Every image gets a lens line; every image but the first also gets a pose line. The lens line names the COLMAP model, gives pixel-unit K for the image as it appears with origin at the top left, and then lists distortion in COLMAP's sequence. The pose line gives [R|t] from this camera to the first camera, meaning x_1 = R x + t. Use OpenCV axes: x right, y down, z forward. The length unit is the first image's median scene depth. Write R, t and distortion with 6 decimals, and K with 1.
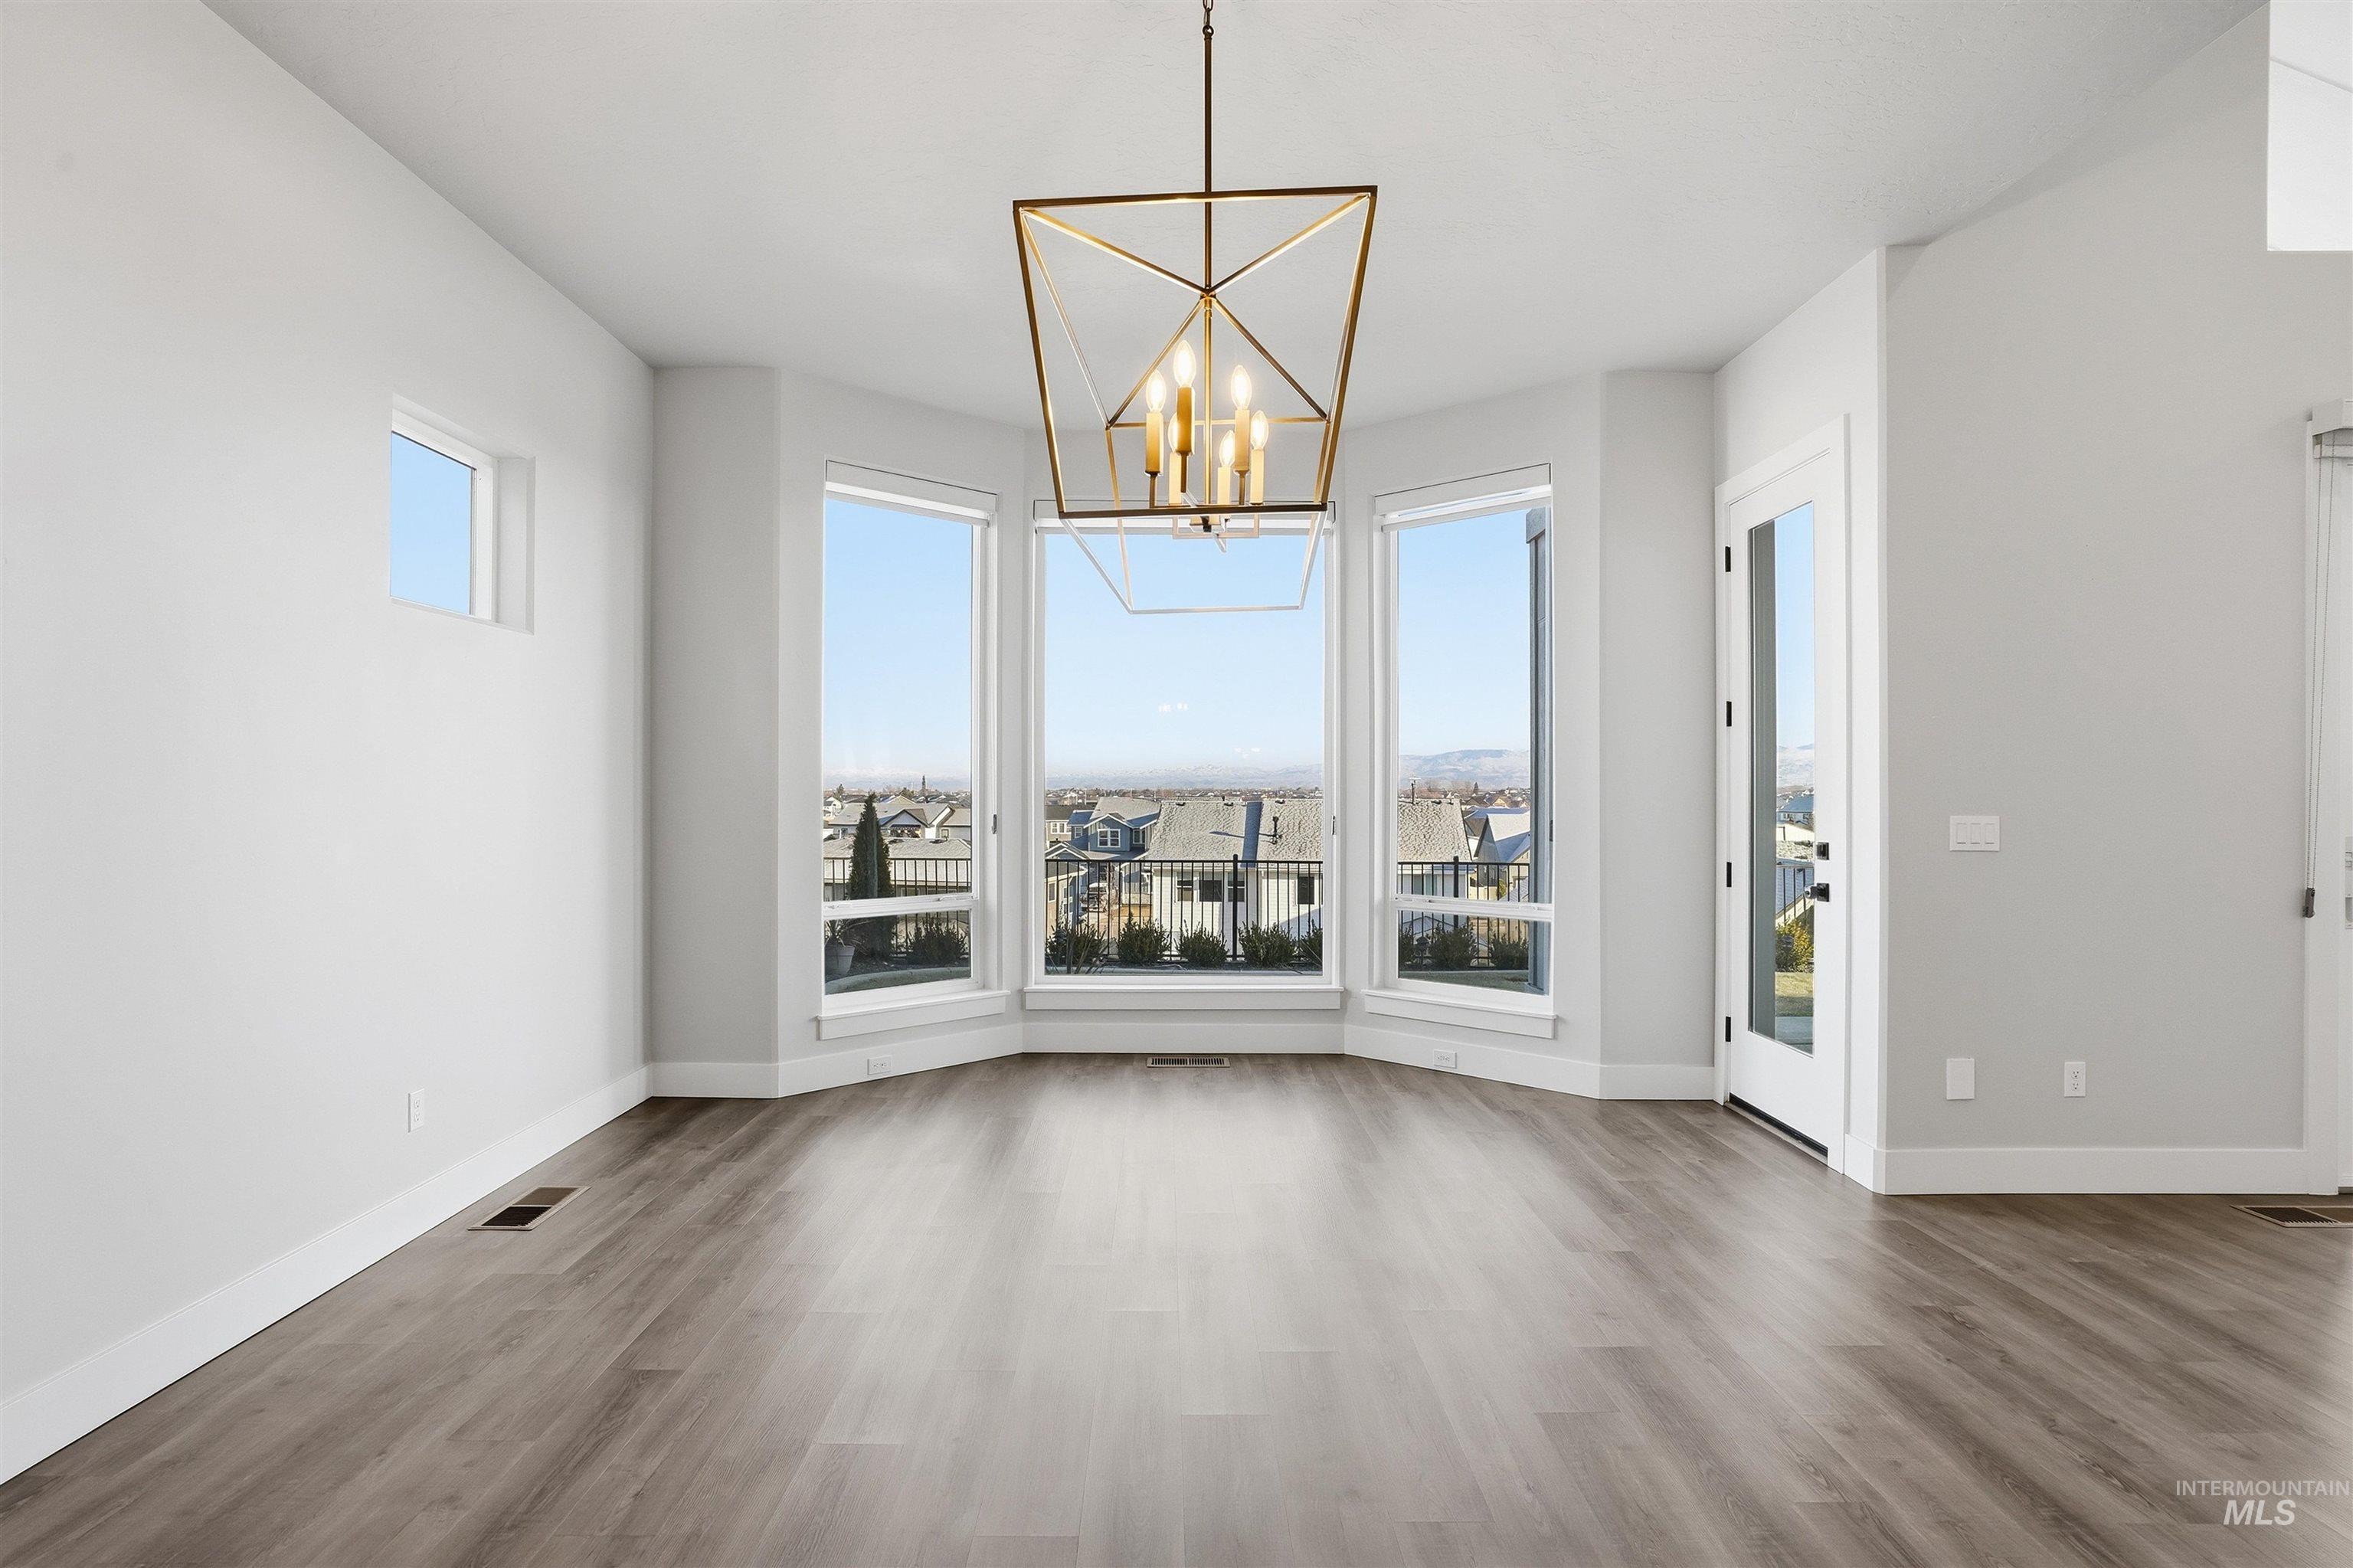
lens RADIAL K [[1271.2, 0, 1166.0], [0, 1271.2, 782.3], [0, 0, 1]] dist [0.002112, 0.000193]
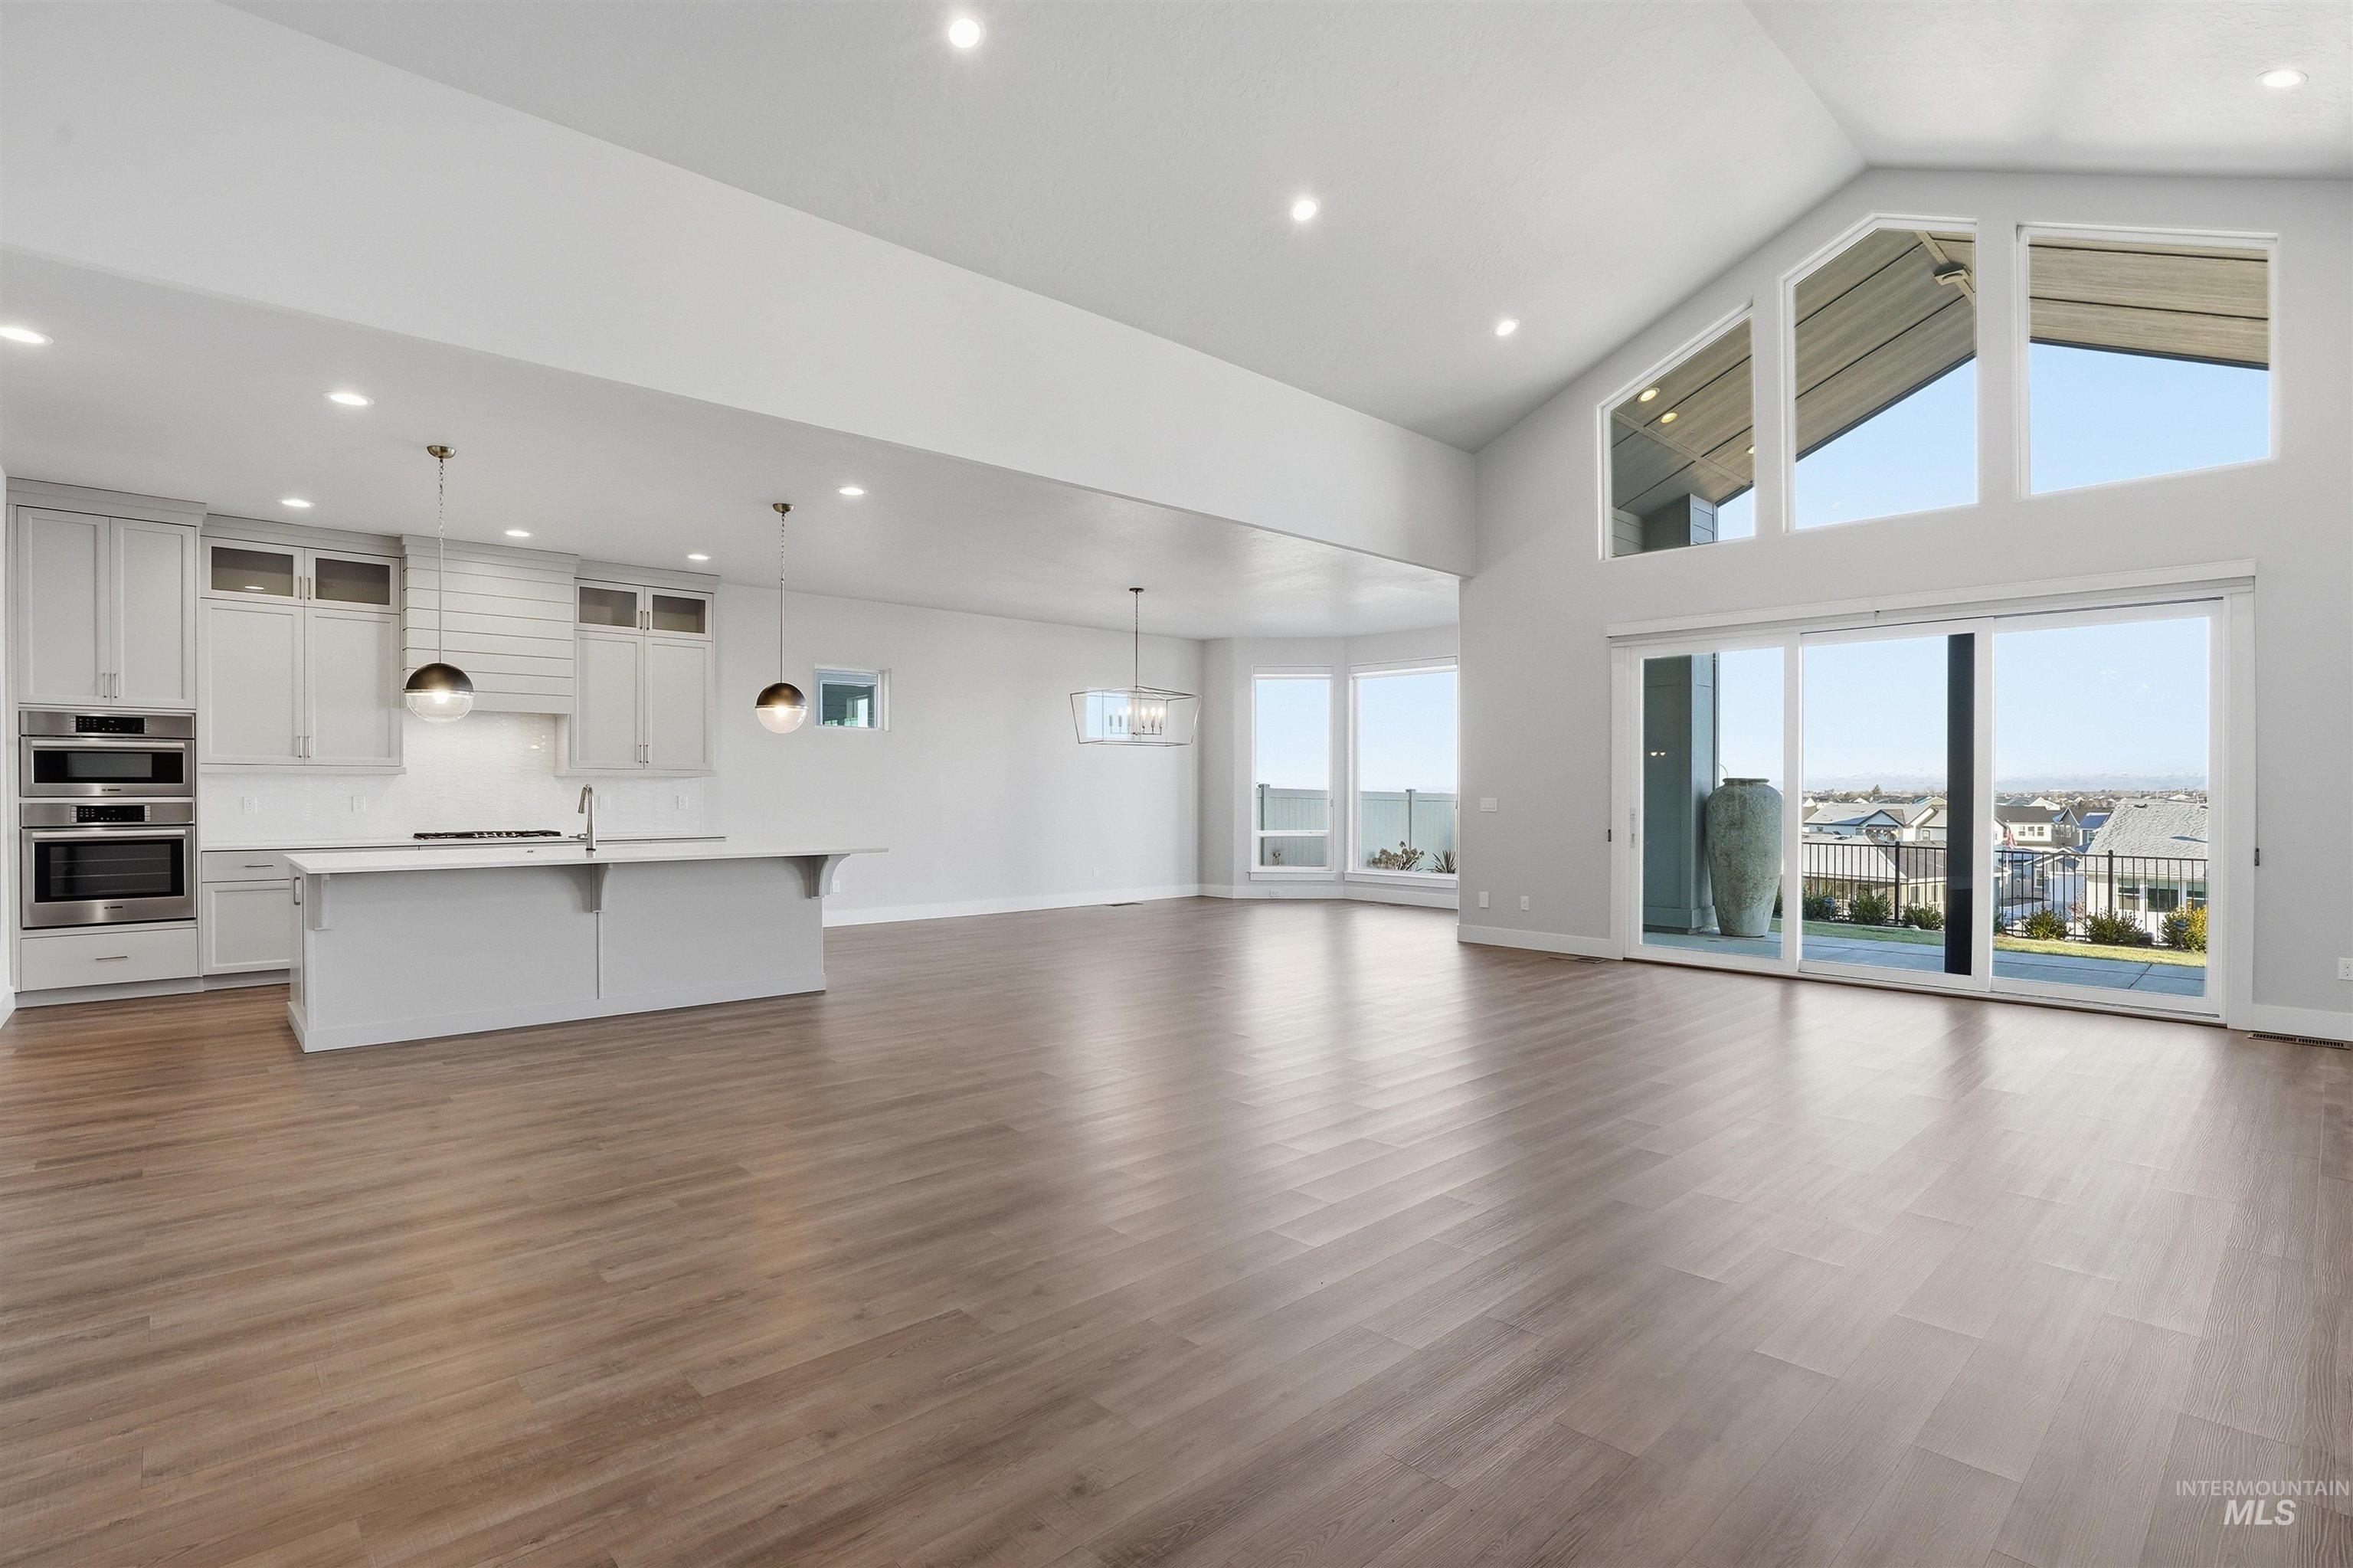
lens RADIAL K [[1126.7, 0, 1178.9], [0, 1126.7, 787.4], [0, 0, 1]] dist [0.000344, 0.000031]
pose [[0.683516, -0.001494, -0.729934, 0.144127], [0.003637, 0.999992, 0.001359, -0.000443], [0.729926, -0.003583, 0.683517, -0.080429]]
